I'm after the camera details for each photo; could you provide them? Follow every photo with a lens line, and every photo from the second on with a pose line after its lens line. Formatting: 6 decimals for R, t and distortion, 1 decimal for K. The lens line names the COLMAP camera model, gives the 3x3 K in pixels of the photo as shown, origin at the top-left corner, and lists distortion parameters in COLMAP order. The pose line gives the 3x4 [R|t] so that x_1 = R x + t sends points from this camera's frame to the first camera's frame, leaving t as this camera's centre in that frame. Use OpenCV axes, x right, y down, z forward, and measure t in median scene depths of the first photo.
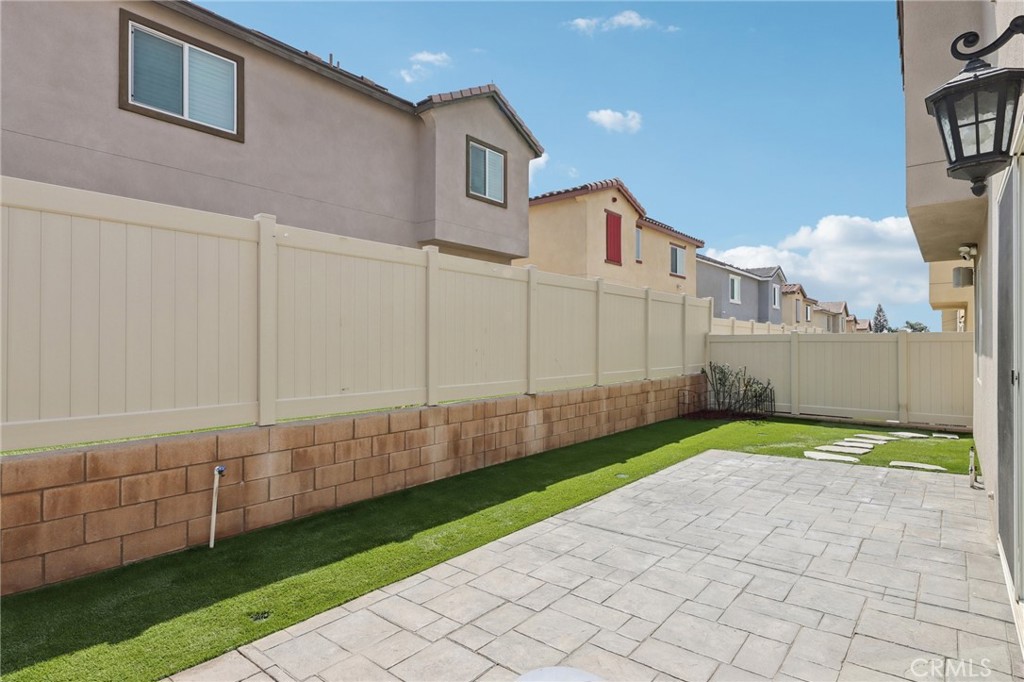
lens RADIAL K [[546.1, 0, 512.9], [0, 546.1, 342.5], [0, 0, 1]] dist [-0.007587, -0.000720]
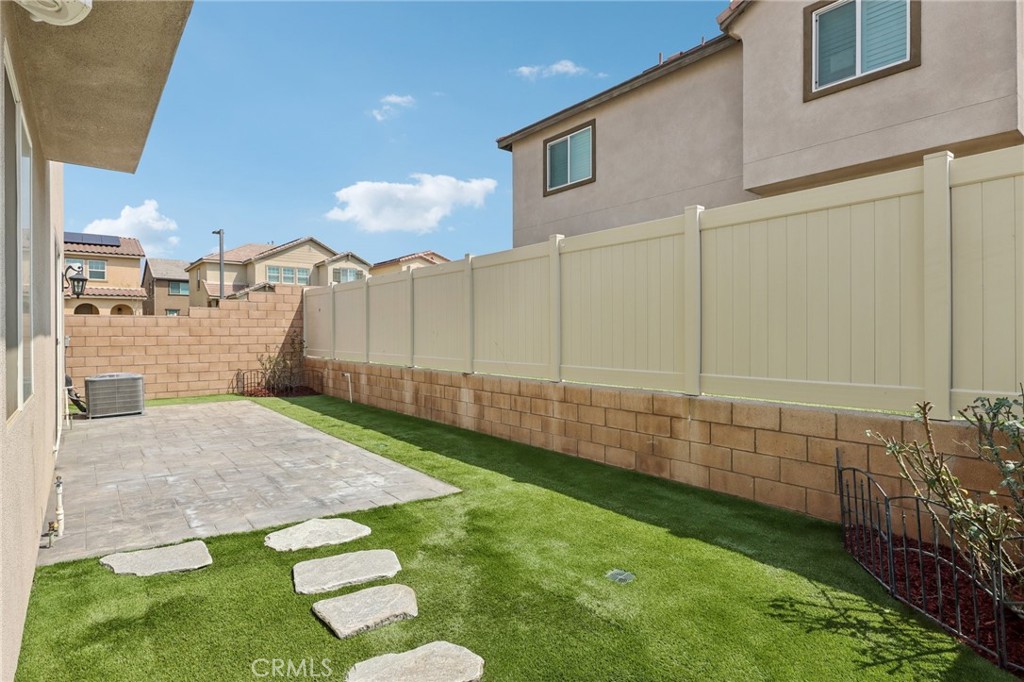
lens RADIAL K [[546.1, 0, 504.8], [0, 546.1, 336.3], [0, 0, 1]] dist [-0.007587, -0.000720]
pose [[-0.237610, 0.004744, -0.971349, 0.961932], [0.006007, 0.999976, 0.003415, 0.016194], [0.971342, -0.005024, -0.237632, 1.197706]]
